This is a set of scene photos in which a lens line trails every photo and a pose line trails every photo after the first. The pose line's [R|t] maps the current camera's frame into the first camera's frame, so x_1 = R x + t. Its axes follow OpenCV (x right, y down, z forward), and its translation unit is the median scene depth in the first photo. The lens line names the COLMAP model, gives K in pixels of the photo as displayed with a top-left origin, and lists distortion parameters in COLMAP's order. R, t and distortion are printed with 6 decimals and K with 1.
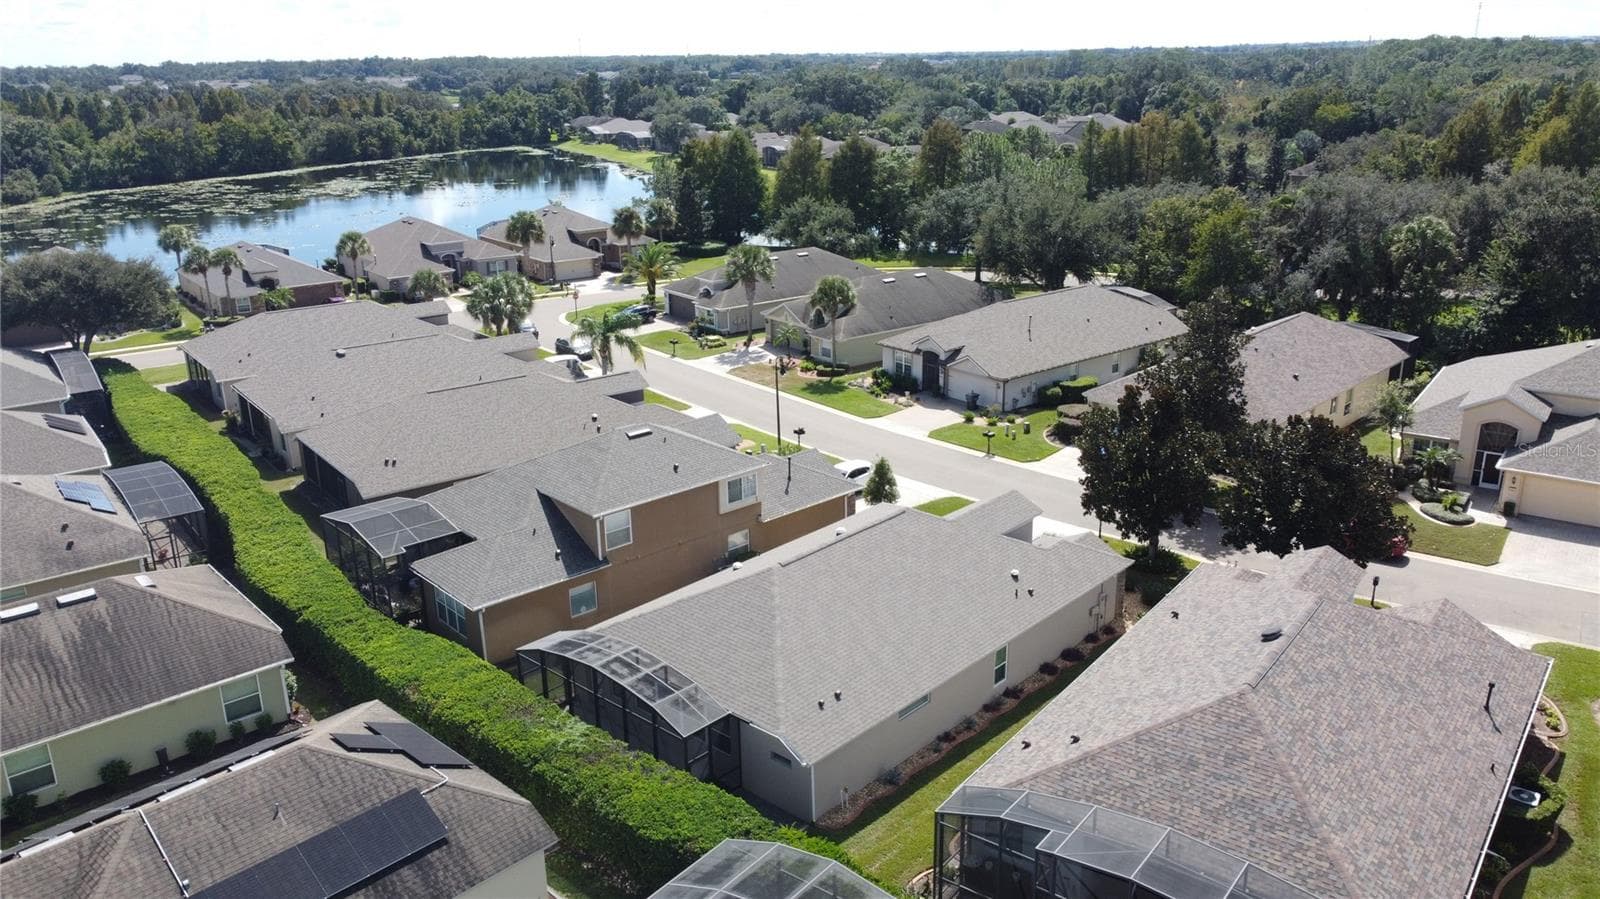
lens RADIAL K [[1208.7, 0, 796.6], [0, 1208.7, 452.4], [0, 0, 1]] dist [-0.001857, -0.008073]
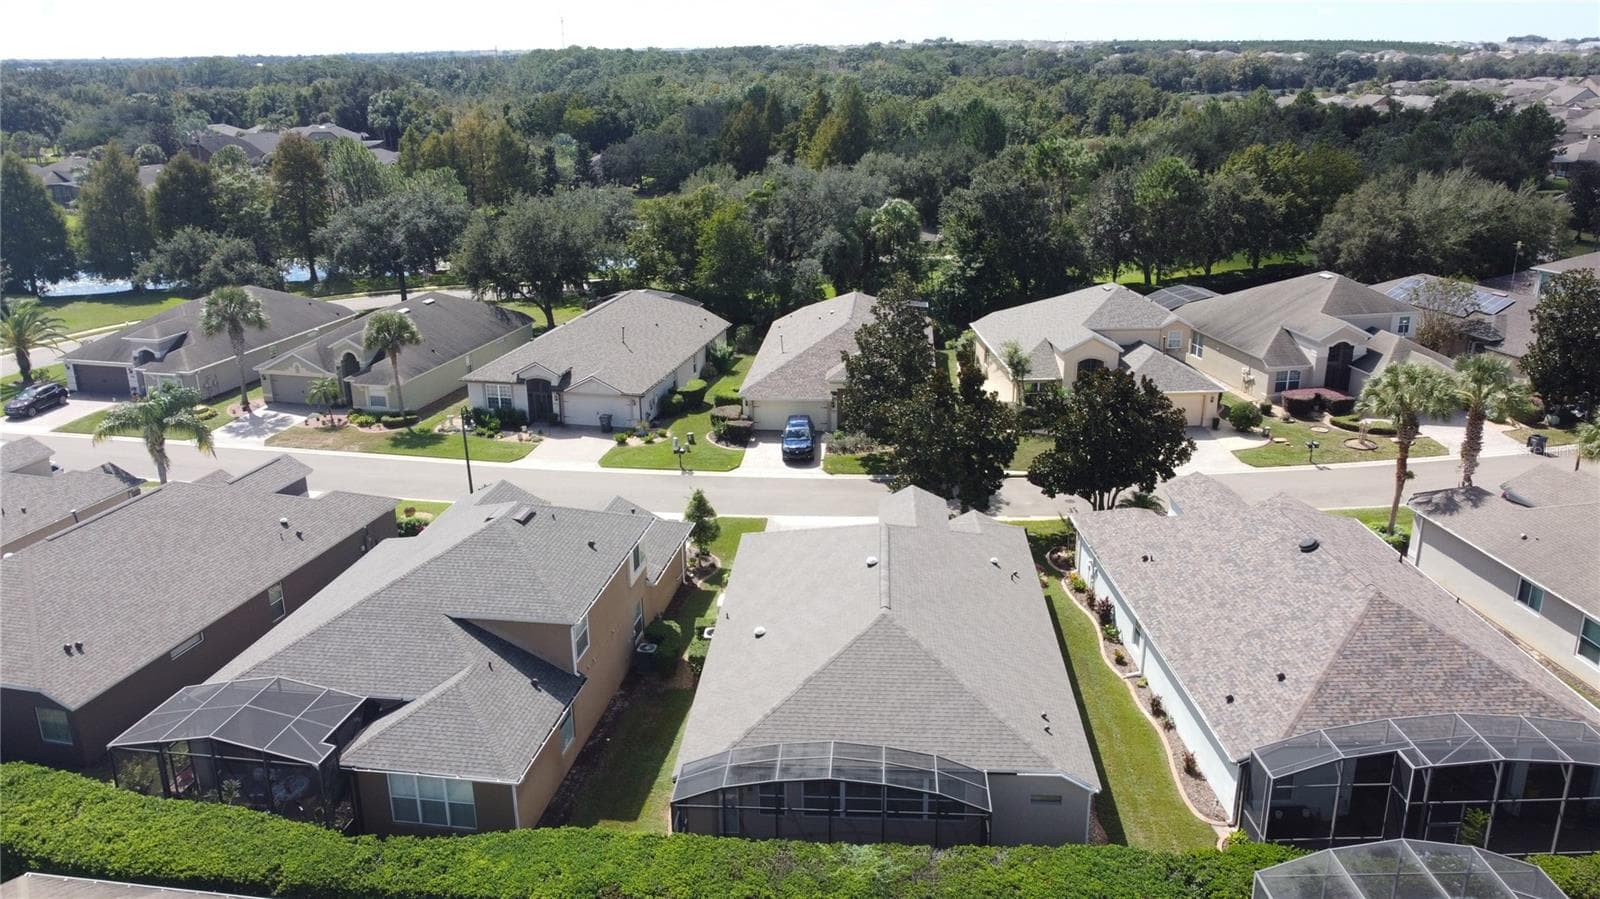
lens RADIAL K [[1208.7, 0, 801.5], [0, 1208.7, 450.6], [0, 0, 1]] dist [-0.001857, -0.008073]
pose [[0.776562, -0.186378, 0.601842, -0.290193], [0.191358, 0.979890, 0.056539, -0.042868], [-0.600277, 0.071261, 0.796611, 0.151220]]
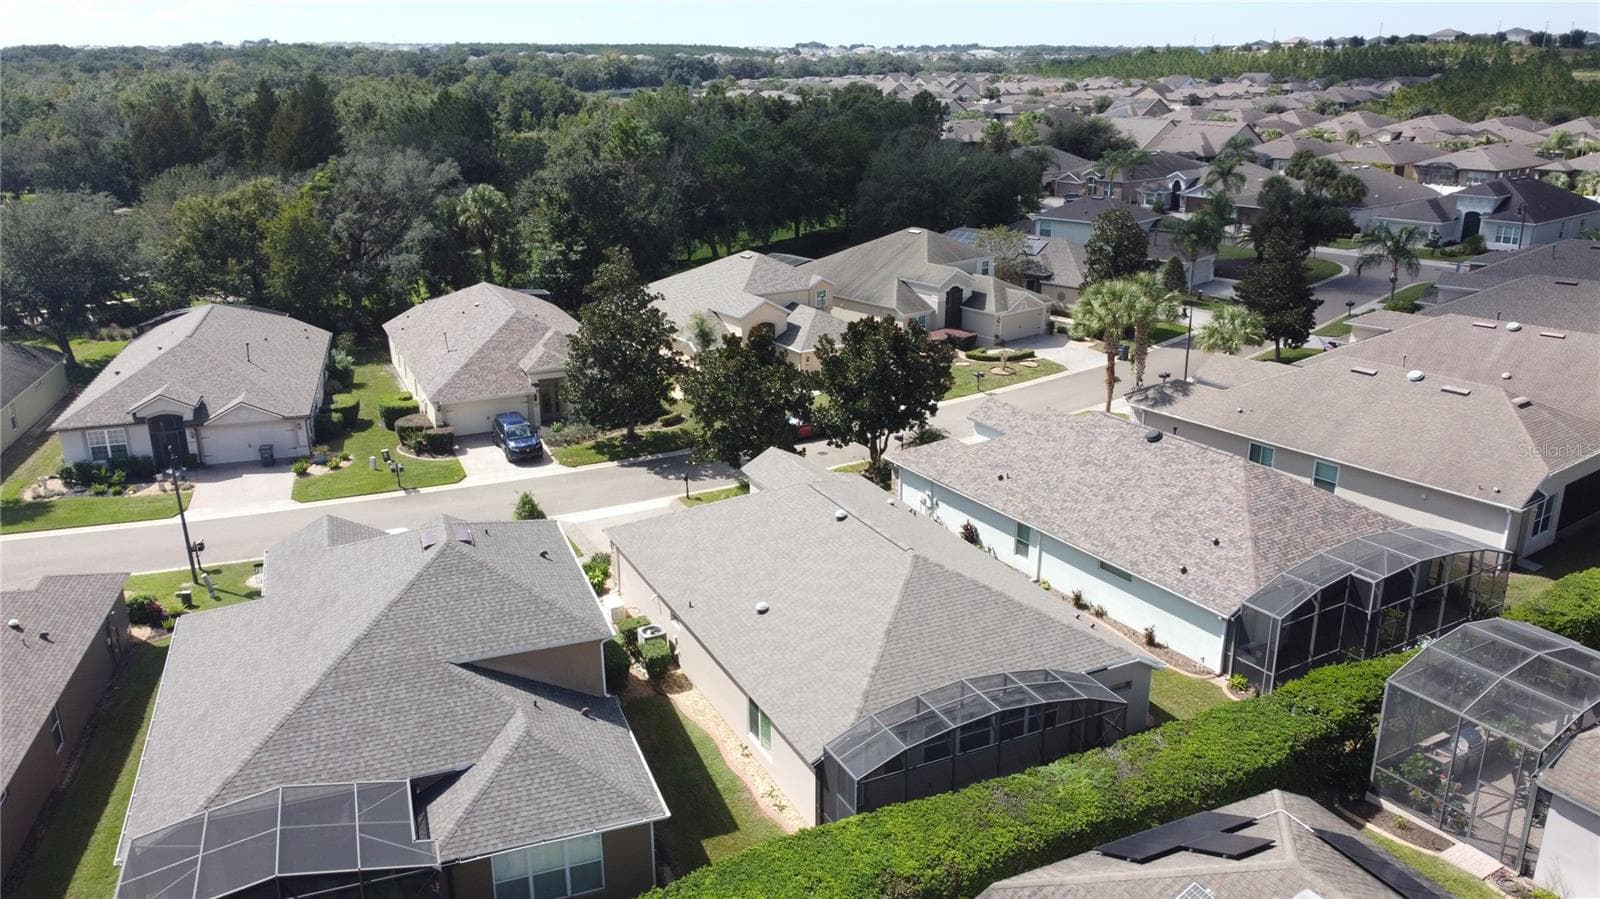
lens RADIAL K [[1208.7, 0, 806.0], [0, 1208.7, 446.5], [0, 0, 1]] dist [-0.001857, -0.008073]
pose [[0.360972, -0.272555, 0.891859, -0.407875], [0.287005, 0.942391, 0.171835, -0.077837], [-0.887315, 0.193941, 0.418401, 0.334968]]
